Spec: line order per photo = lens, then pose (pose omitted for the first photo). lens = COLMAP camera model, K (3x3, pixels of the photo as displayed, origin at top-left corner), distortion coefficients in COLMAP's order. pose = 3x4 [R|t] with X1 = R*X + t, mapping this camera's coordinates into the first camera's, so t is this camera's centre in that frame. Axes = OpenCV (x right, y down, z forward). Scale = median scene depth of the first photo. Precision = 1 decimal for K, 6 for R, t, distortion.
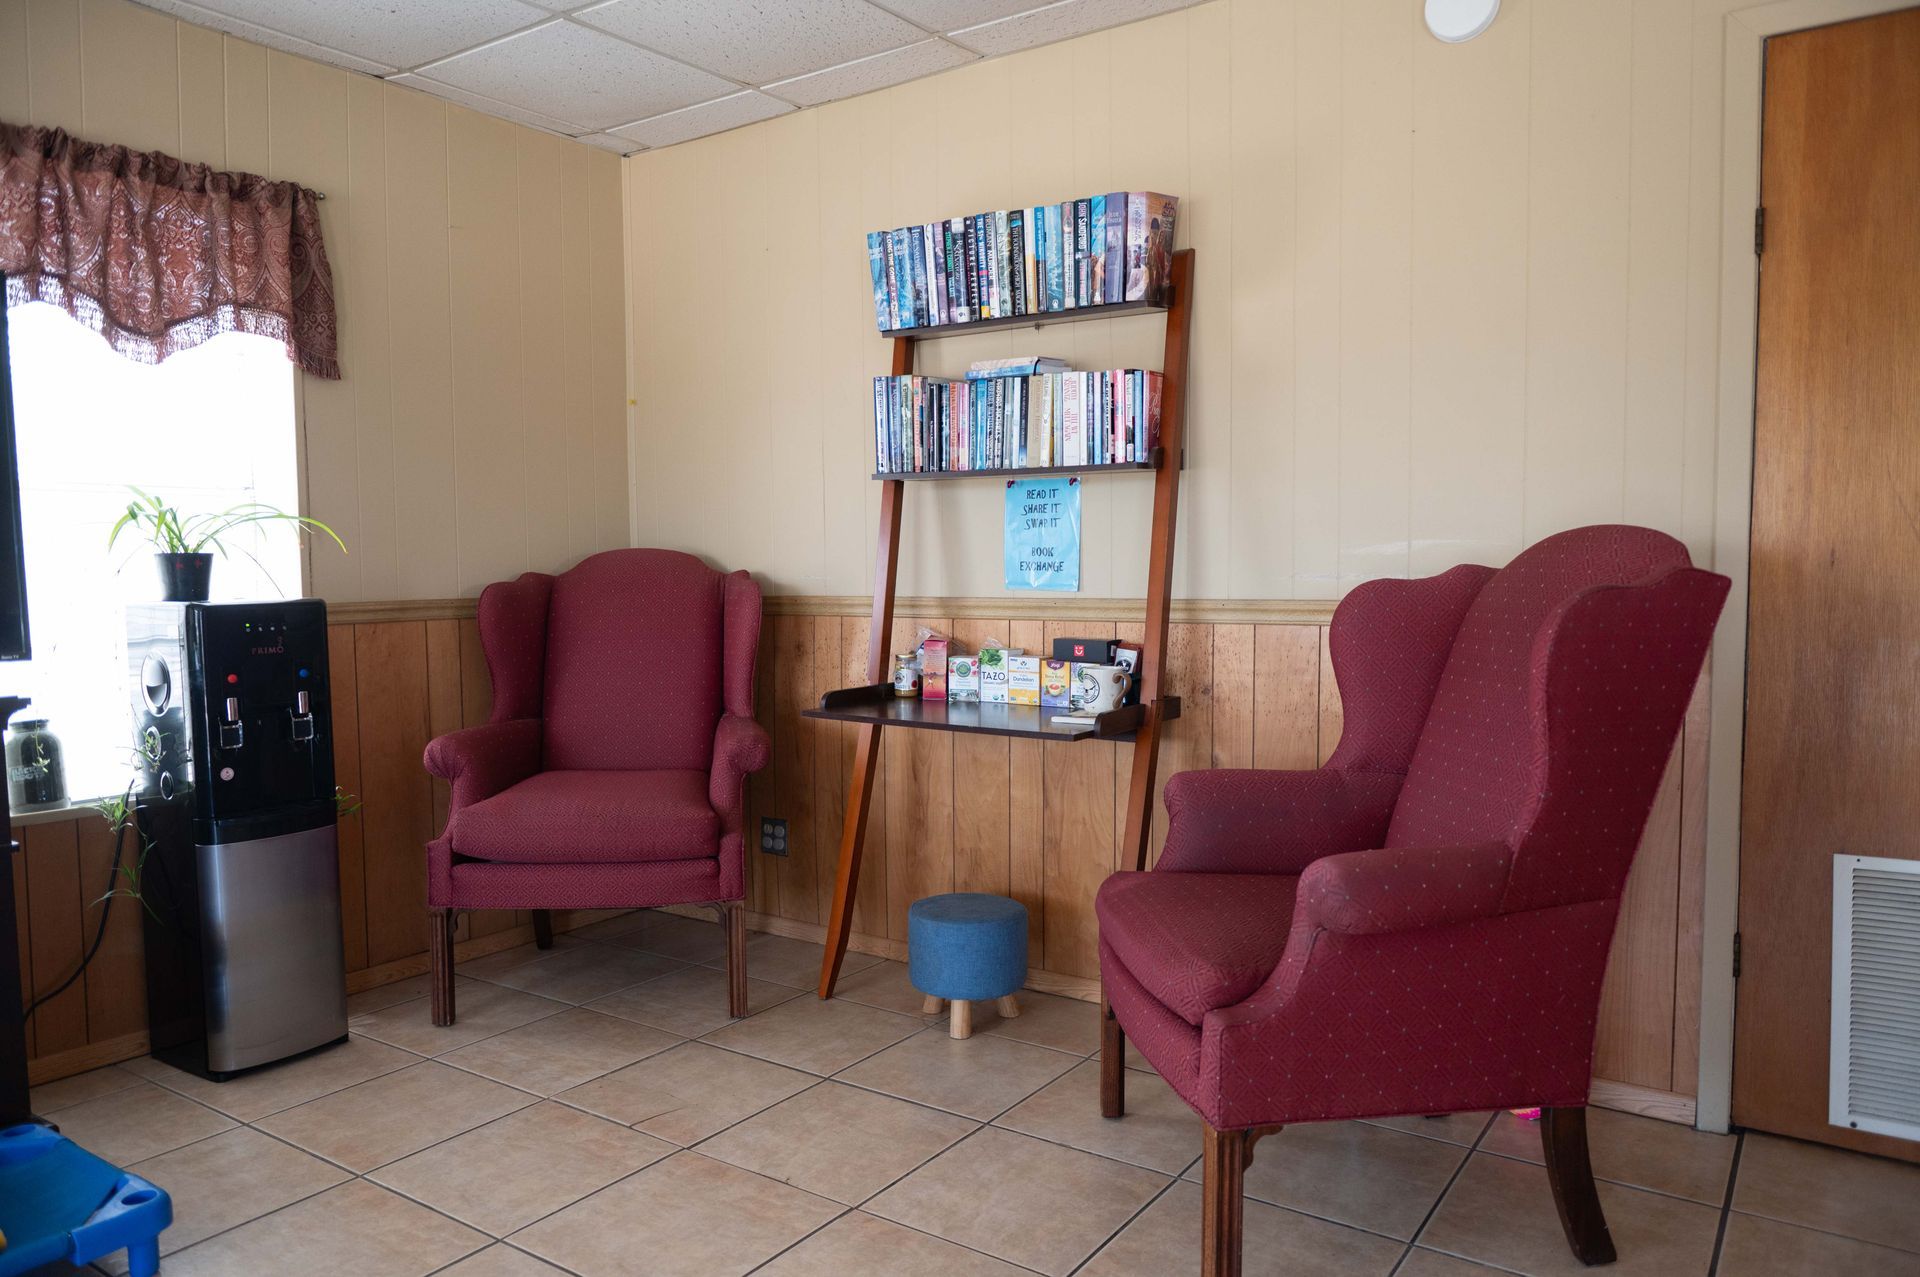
lens RADIAL K [[1333.2, 0, 950.7], [0, 1333.2, 648.2], [0, 0, 1]] dist [-0.003686, -0.009542]
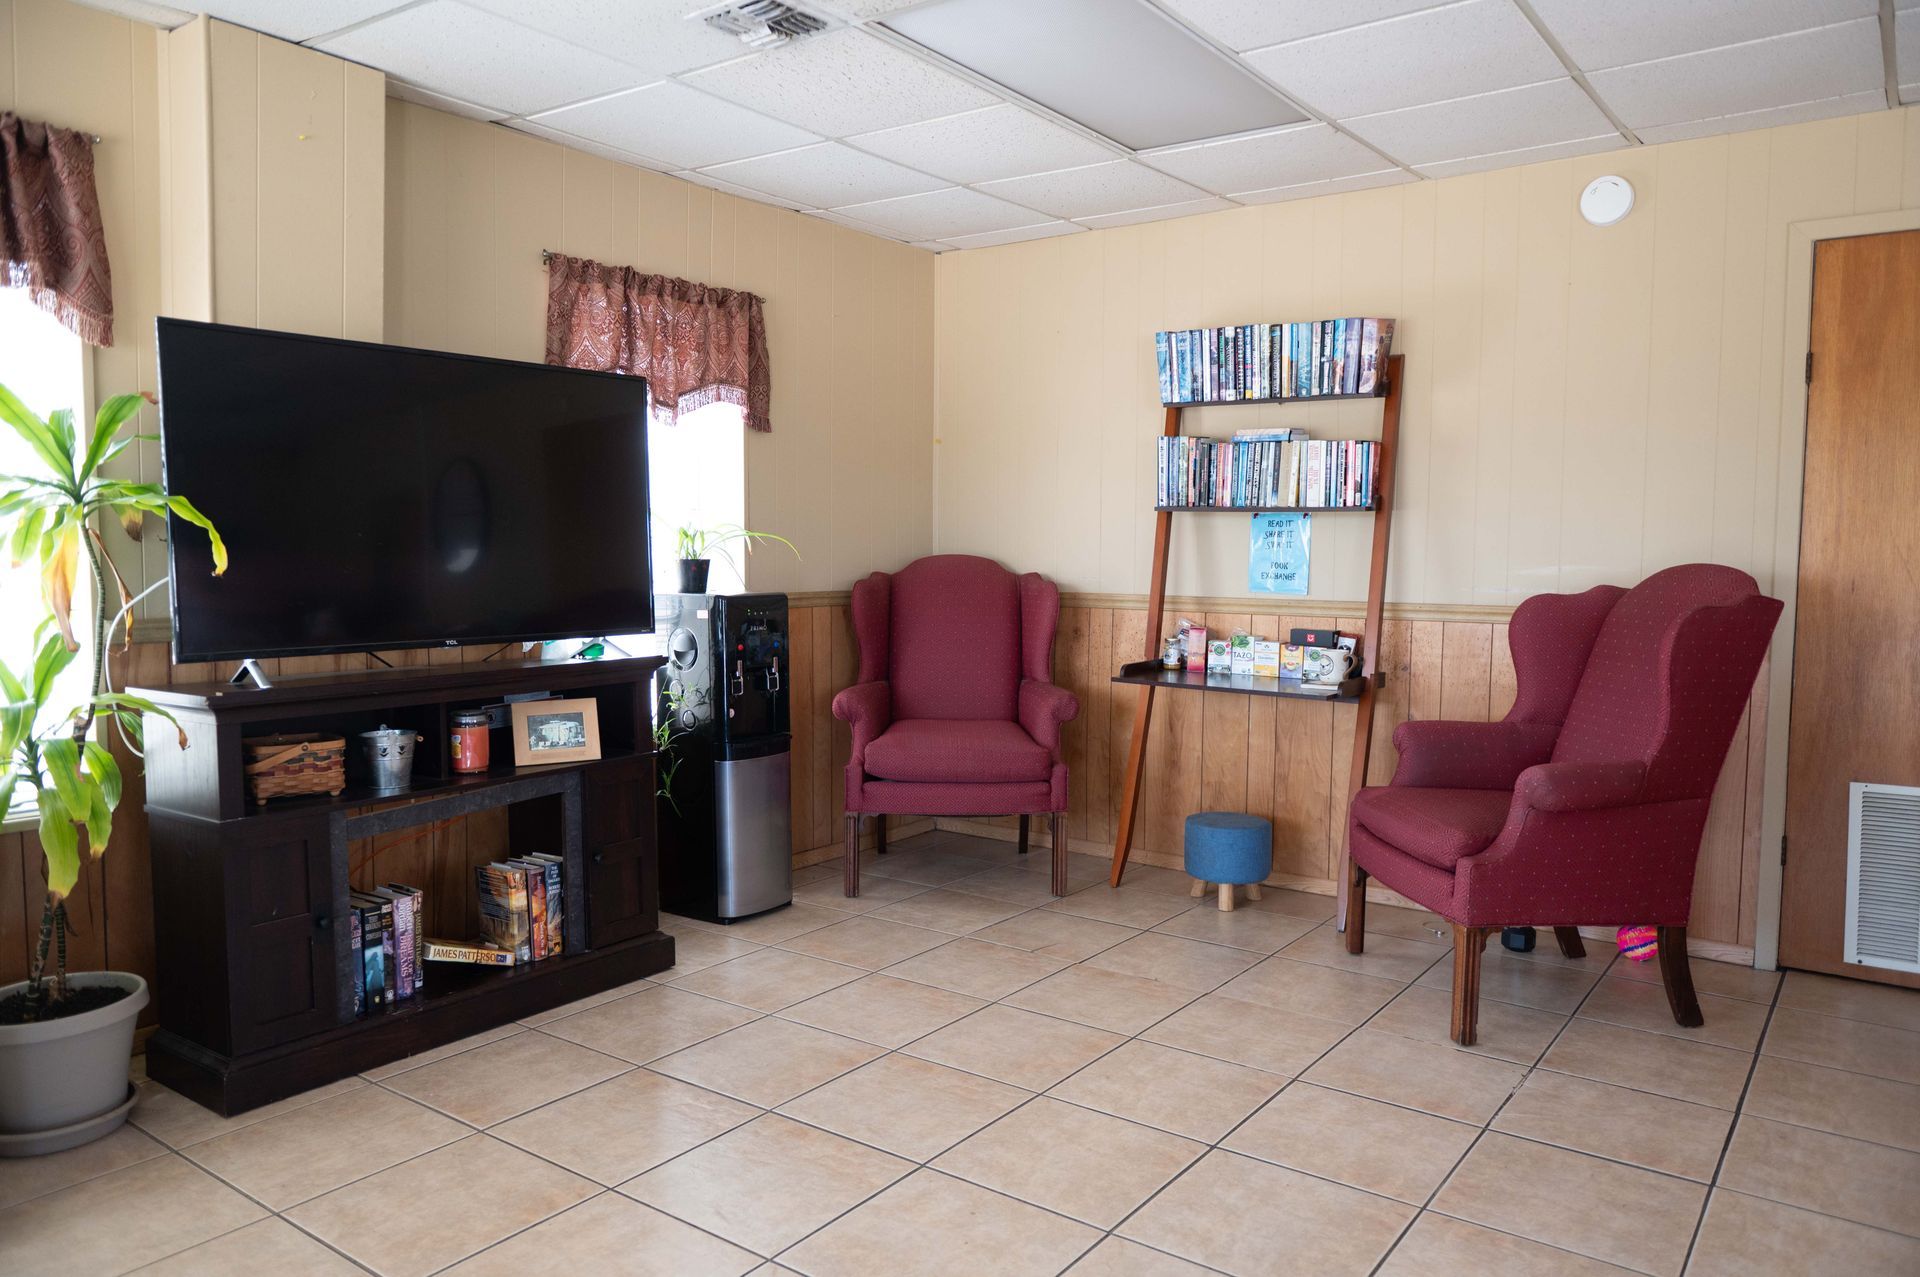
lens RADIAL K [[1333.2, 0, 969.0], [0, 1333.2, 633.9], [0, 0, 1]] dist [-0.003686, -0.009542]
pose [[0.999582, 0.017970, -0.022646, -0.242368], [-0.017908, 0.999835, 0.002933, -0.000165], [0.022695, -0.002526, 0.999739, -0.422529]]
